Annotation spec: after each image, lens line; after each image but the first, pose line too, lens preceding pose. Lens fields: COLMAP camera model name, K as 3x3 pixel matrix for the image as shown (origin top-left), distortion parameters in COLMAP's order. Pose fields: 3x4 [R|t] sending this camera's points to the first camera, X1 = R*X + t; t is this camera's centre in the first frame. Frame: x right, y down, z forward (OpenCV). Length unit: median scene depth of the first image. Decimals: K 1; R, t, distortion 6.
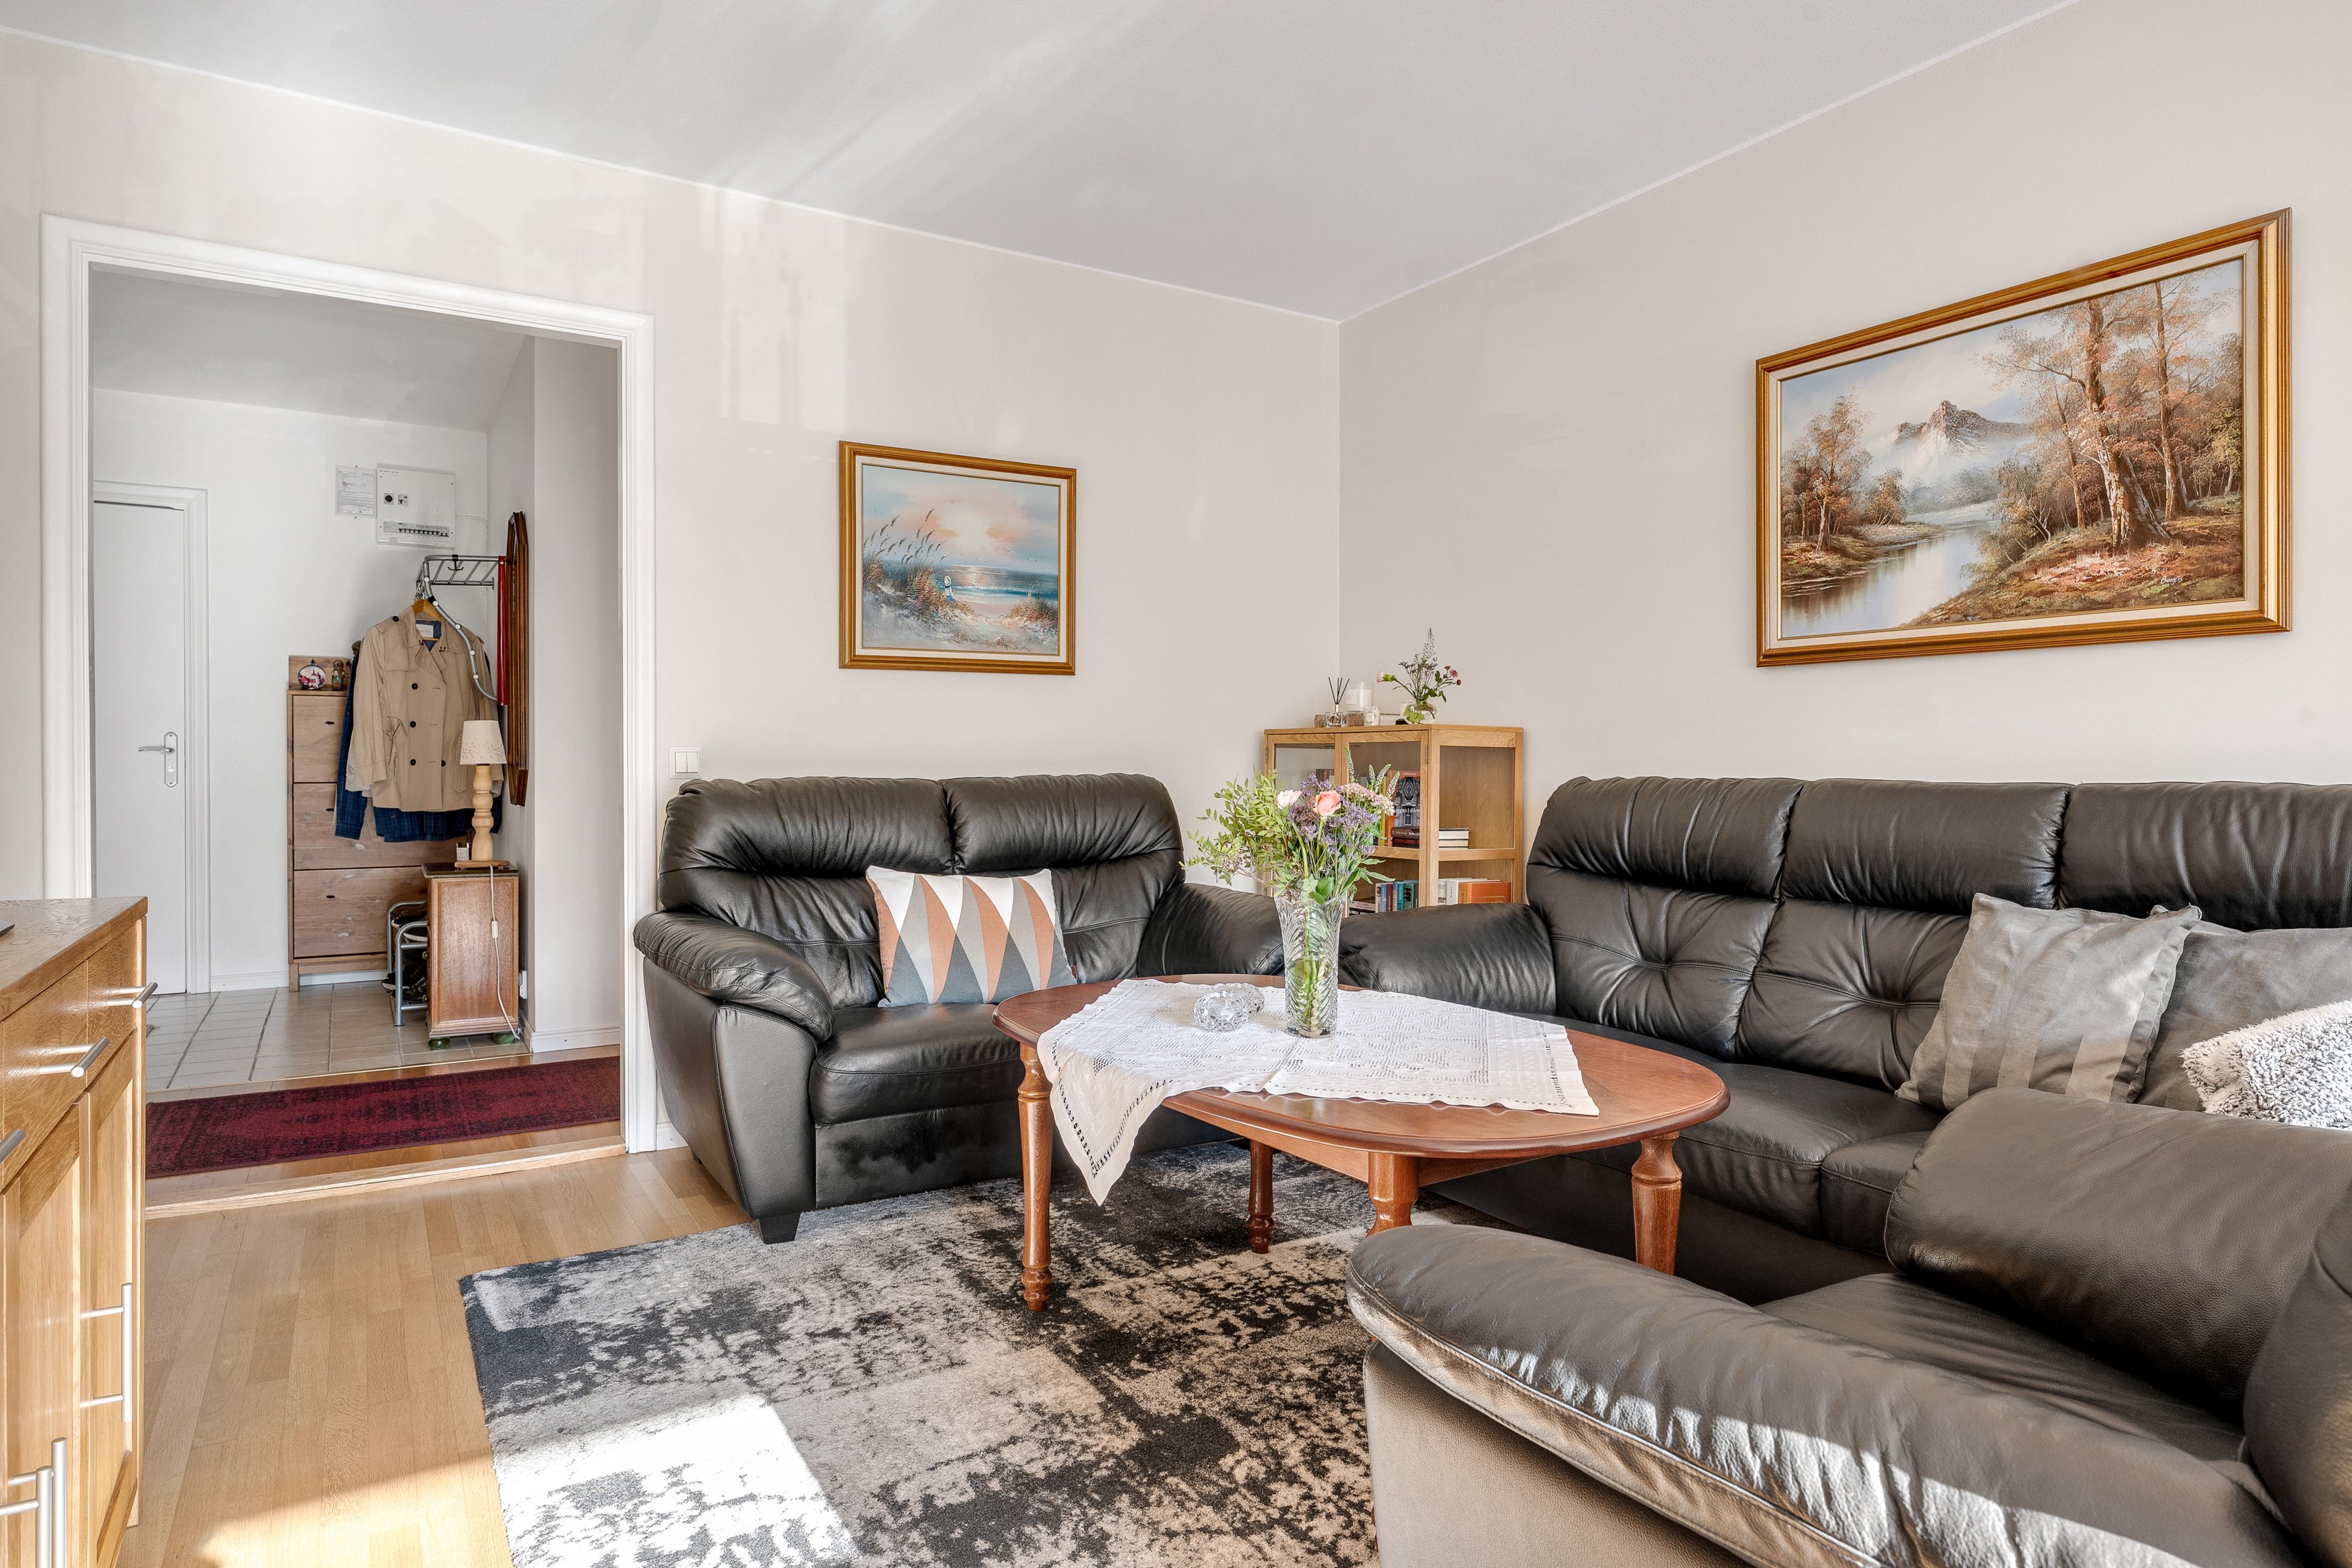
lens RADIAL K [[1384.7, 0, 1170.0], [0, 1384.7, 775.4], [0, 0, 1]] dist [-0.000927, 0.001063]
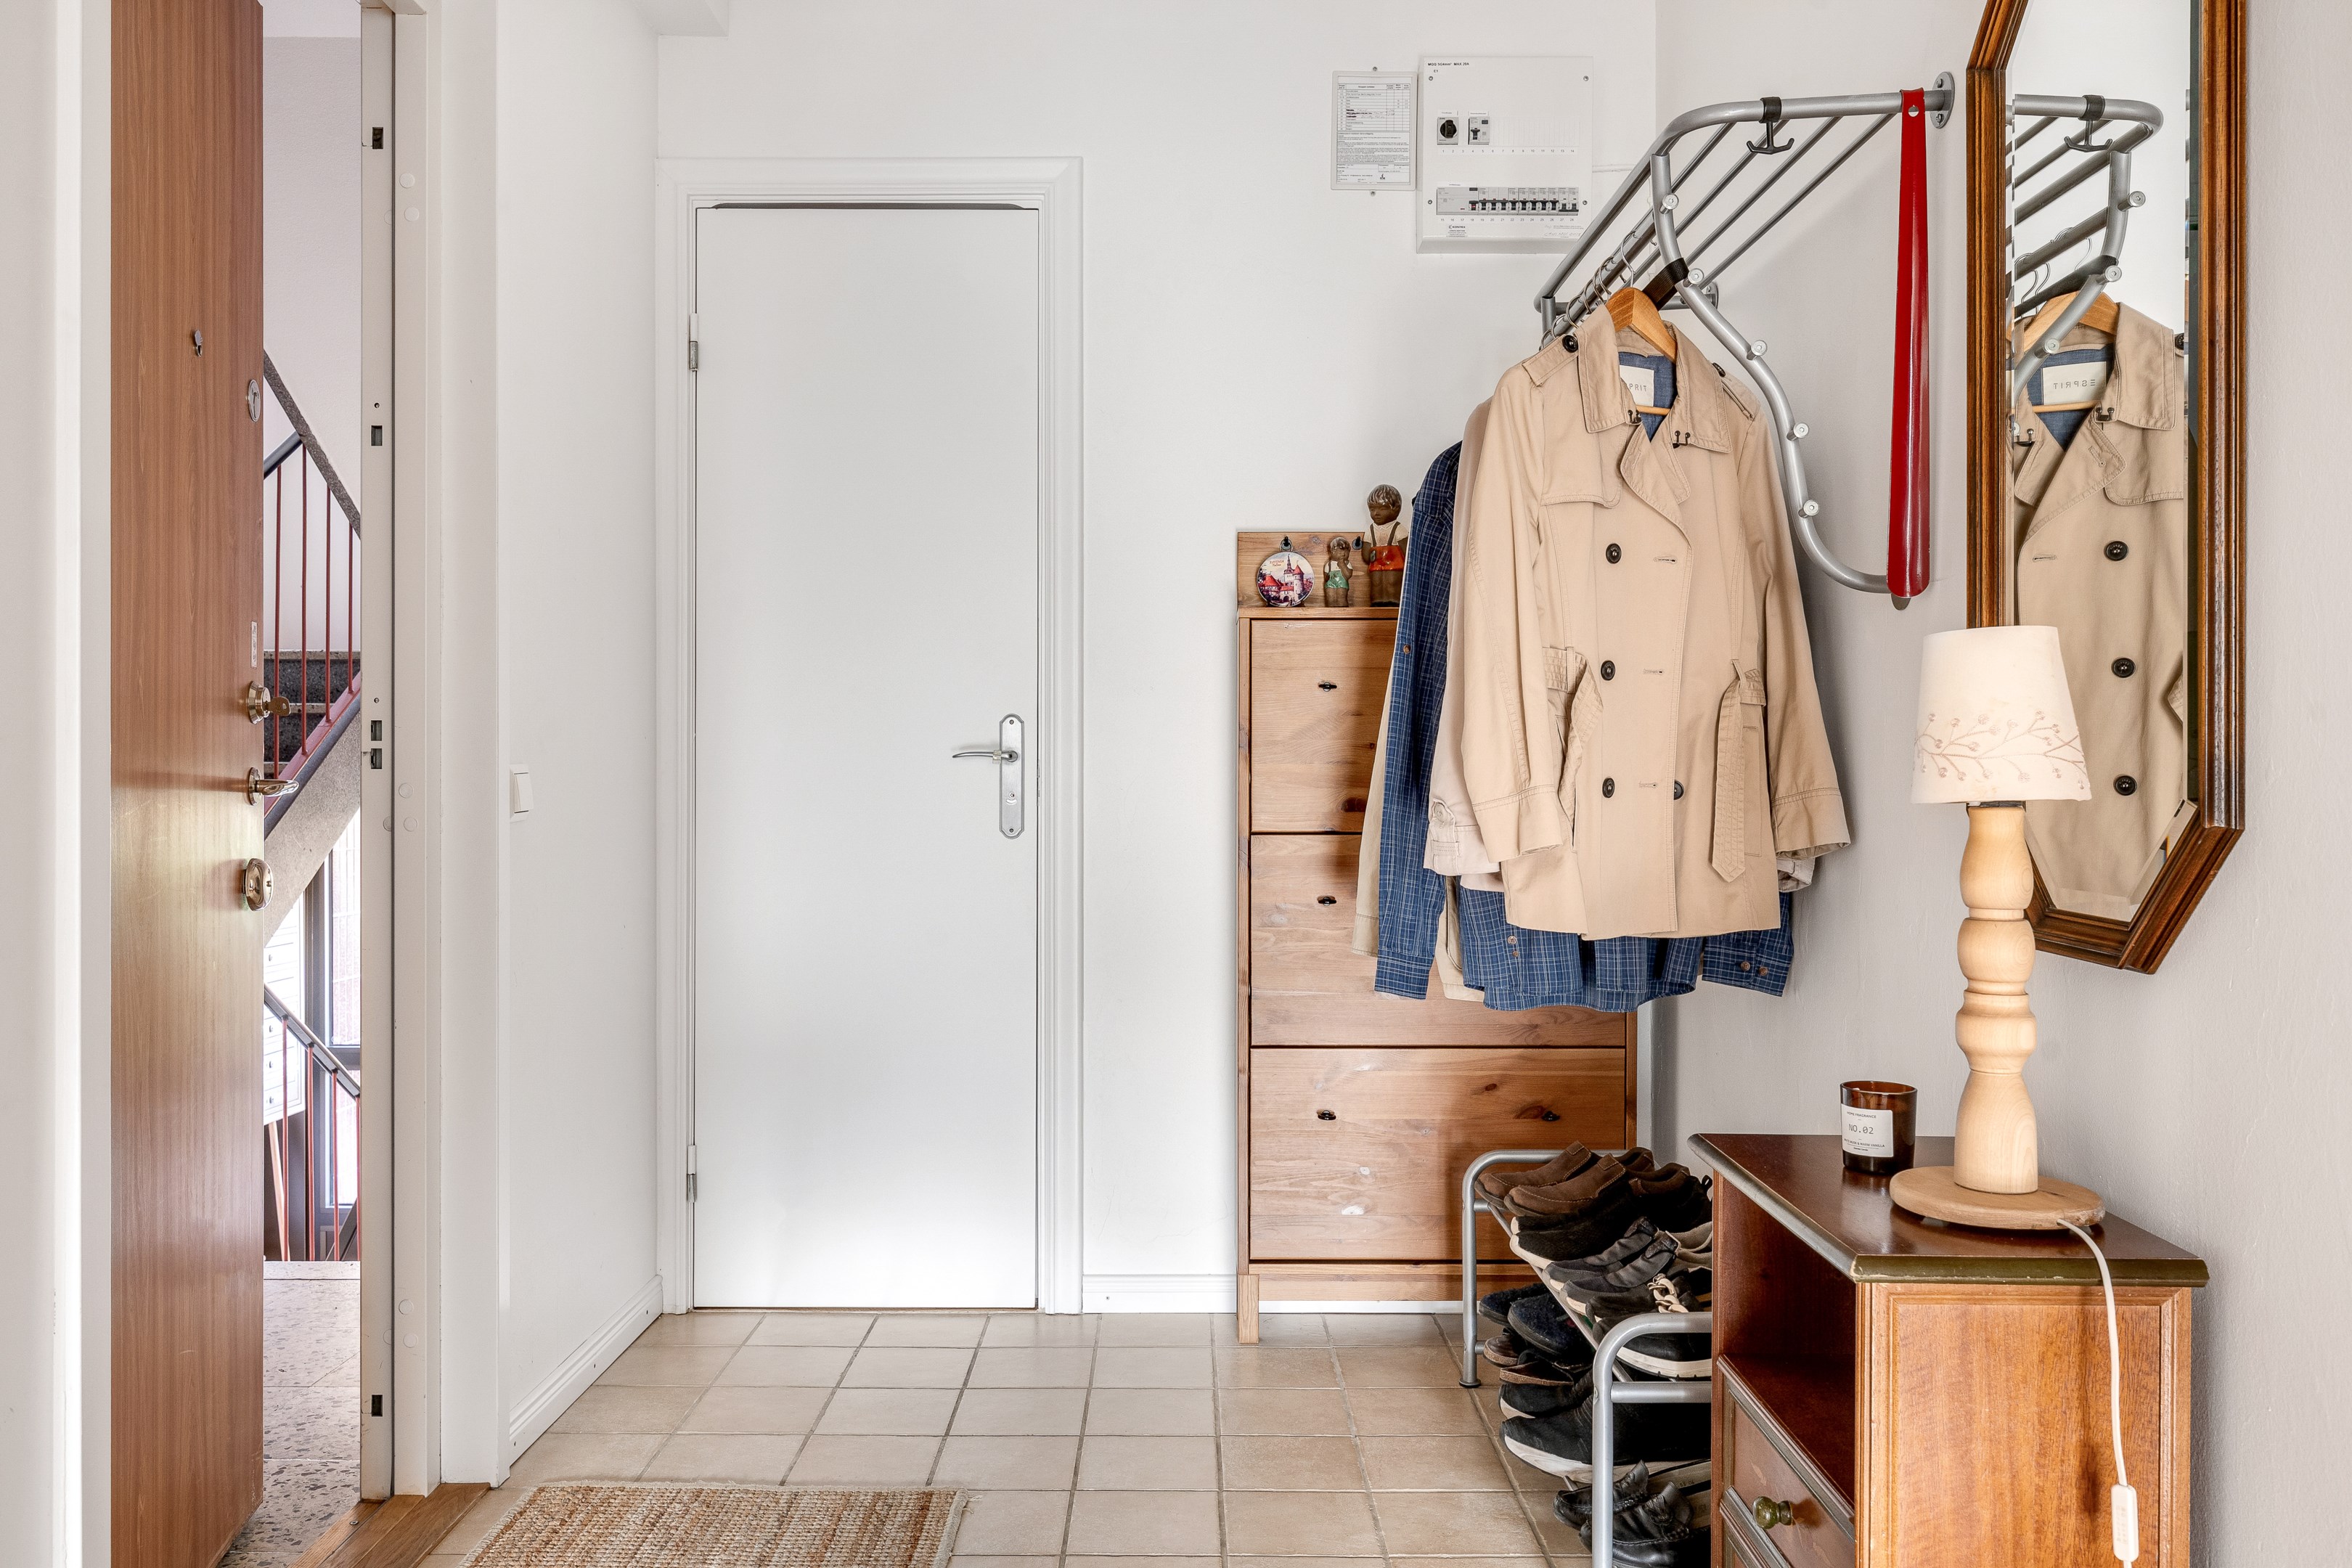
lens RADIAL K [[1384.7, 0, 1170.0], [0, 1384.7, 775.4], [0, 0, 1]] dist [-0.000927, 0.001063]
pose [[0.864672, 0.004878, -0.502313, -0.448206], [-0.006156, 0.999981, -0.000886, -0.011011], [0.502299, 0.003858, 0.864685, 0.634702]]
